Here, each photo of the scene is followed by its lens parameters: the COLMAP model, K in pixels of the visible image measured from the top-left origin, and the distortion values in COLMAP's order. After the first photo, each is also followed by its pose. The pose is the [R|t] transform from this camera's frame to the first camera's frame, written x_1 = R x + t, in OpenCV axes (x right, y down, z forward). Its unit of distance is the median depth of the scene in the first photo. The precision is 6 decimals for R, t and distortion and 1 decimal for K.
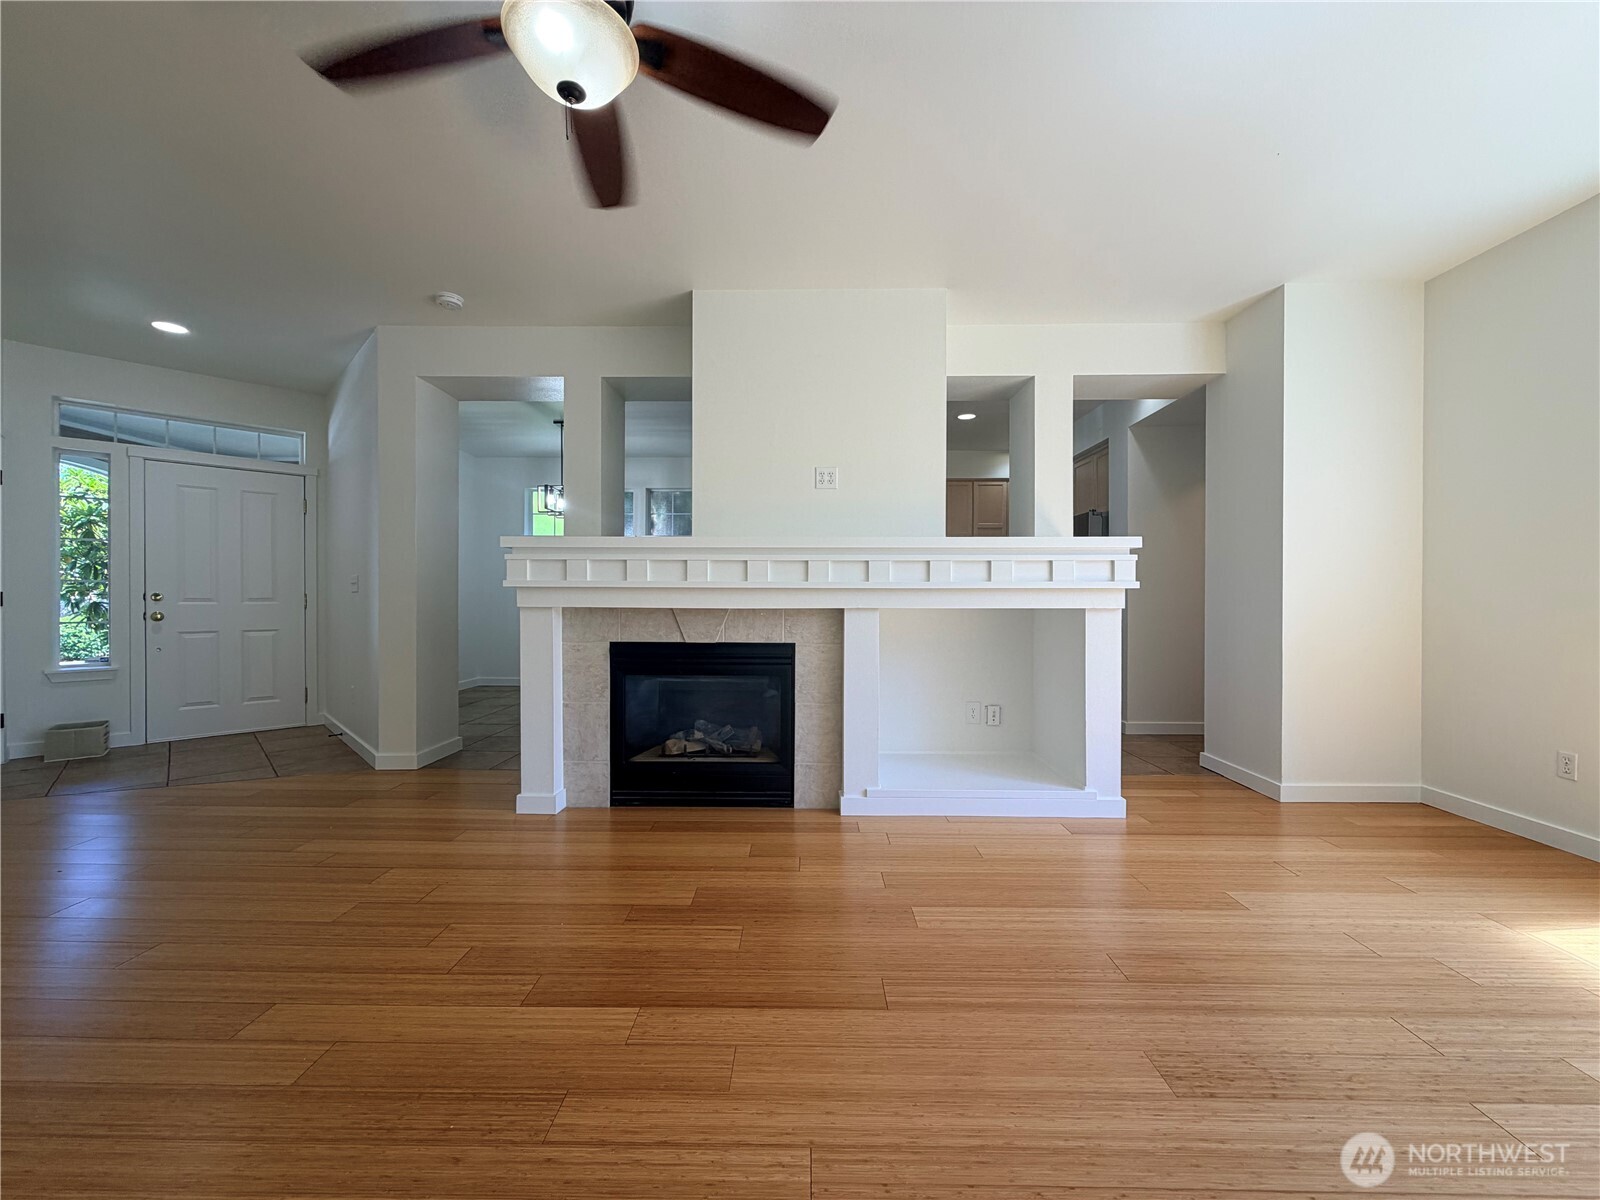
lens RADIAL K [[635.3, 0, 796.4], [0, 635.3, 602.4], [0, 0, 1]] dist [-0.001172, 0.000018]
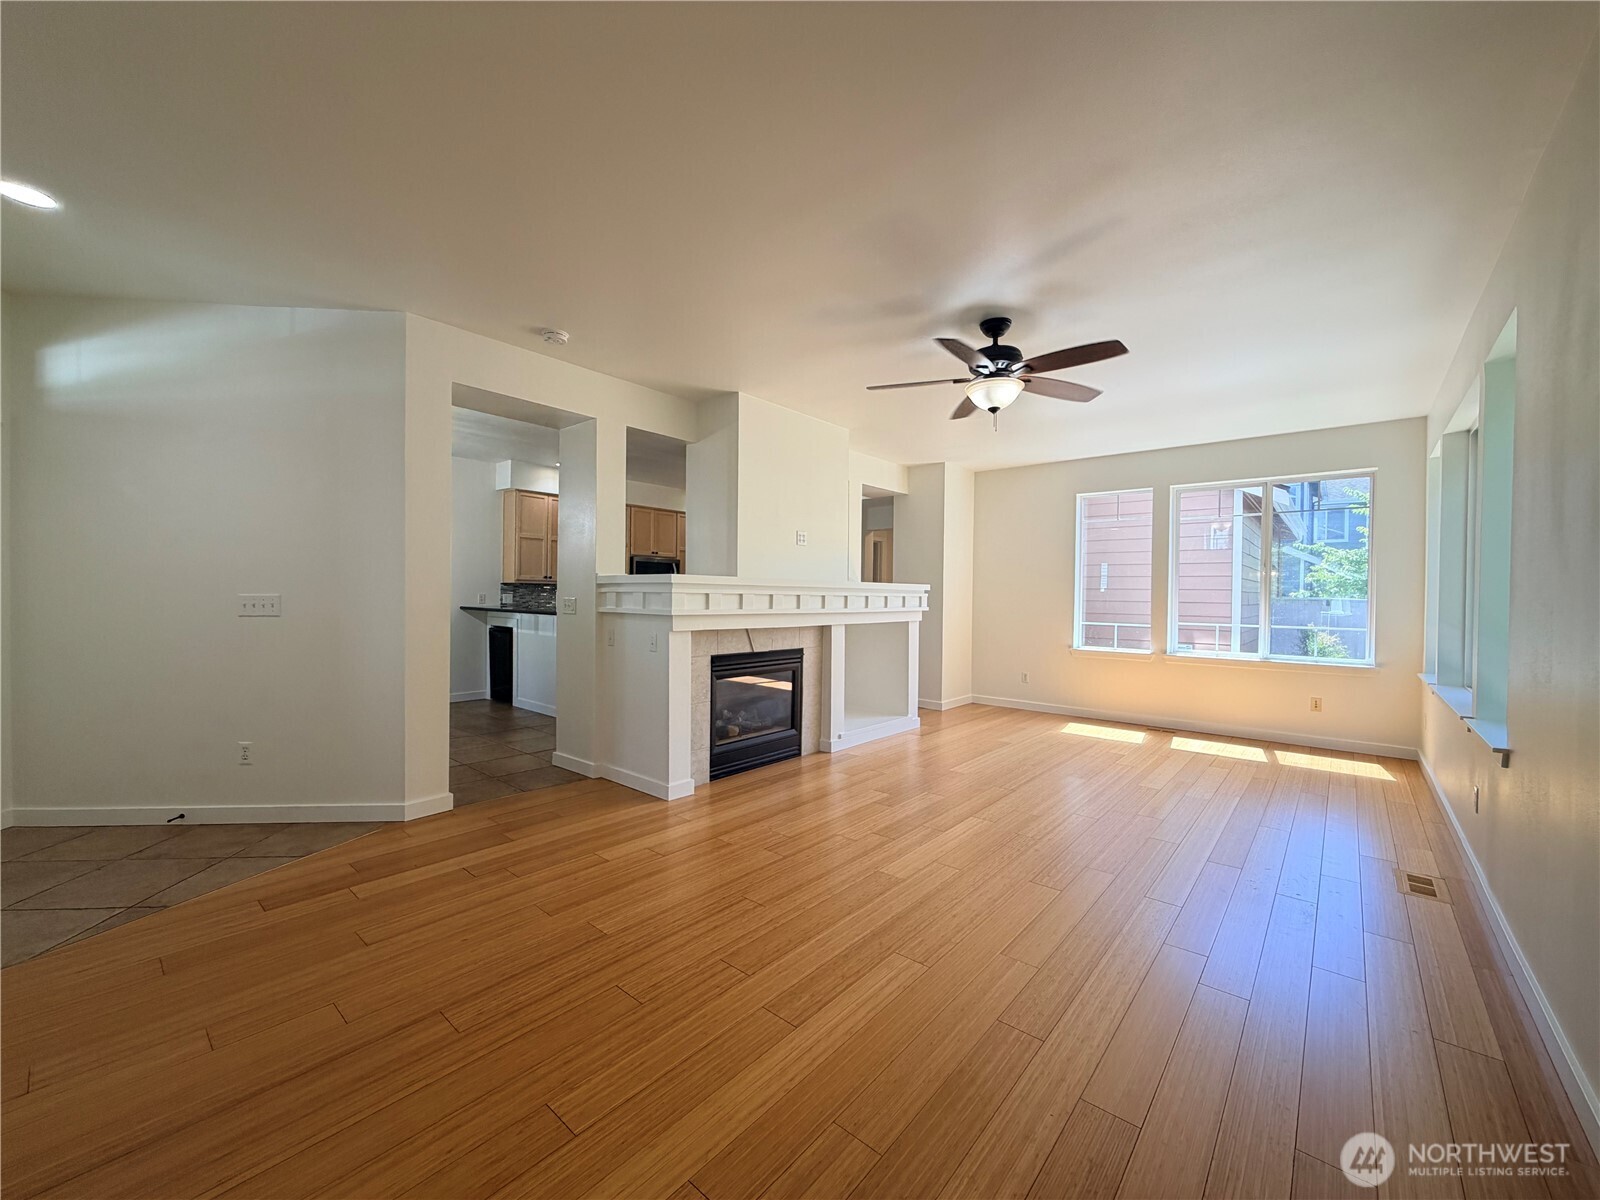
lens RADIAL K [[635.3, 0, 796.4], [0, 635.3, 602.4], [0, 0, 1]] dist [-0.001172, 0.000018]
pose [[0.641672, -0.001356, 0.766978, -1.181682], [-0.004415, 0.999975, 0.005461, -0.054126], [-0.766967, -0.006891, 0.641650, 0.034691]]
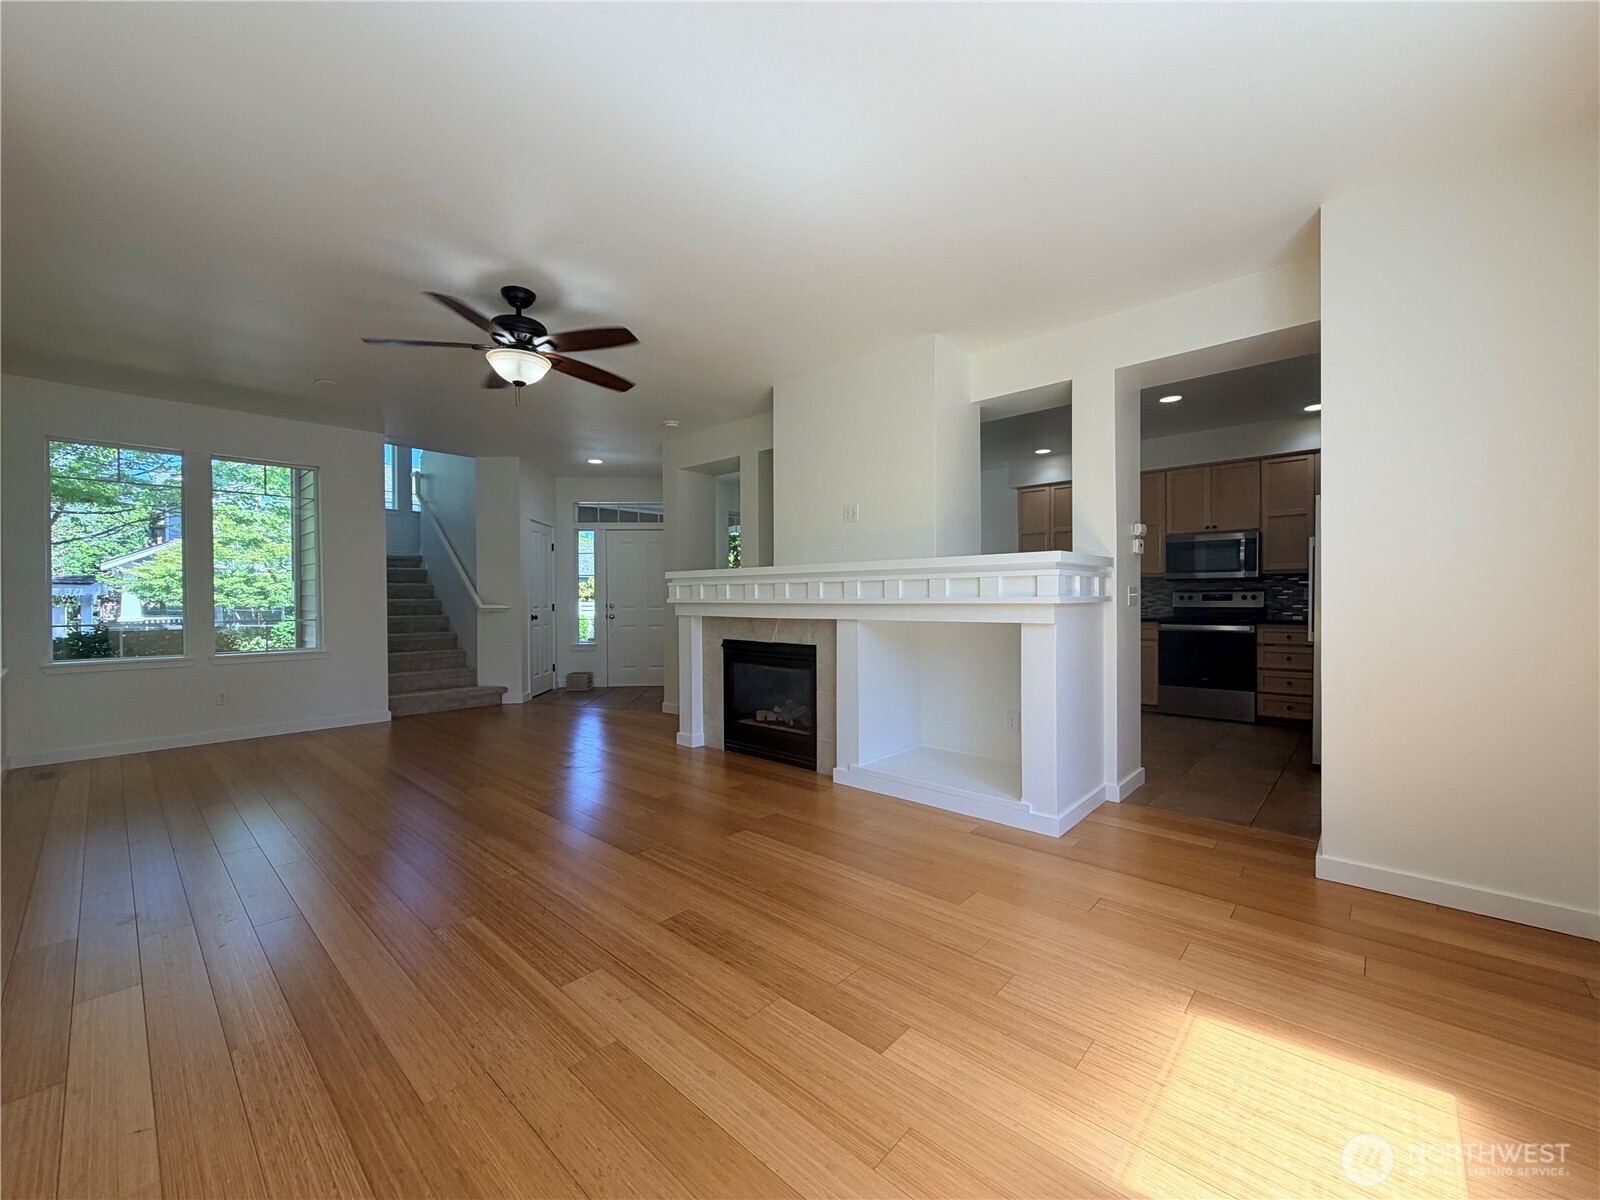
lens RADIAL K [[635.3, 0, 796.4], [0, 635.3, 602.4], [0, 0, 1]] dist [-0.001172, 0.000018]
pose [[0.747513, -0.002450, -0.664243, 0.830204], [0.003245, 0.999995, -0.000036, -0.023906], [0.664240, -0.002129, 0.747517, 0.001403]]
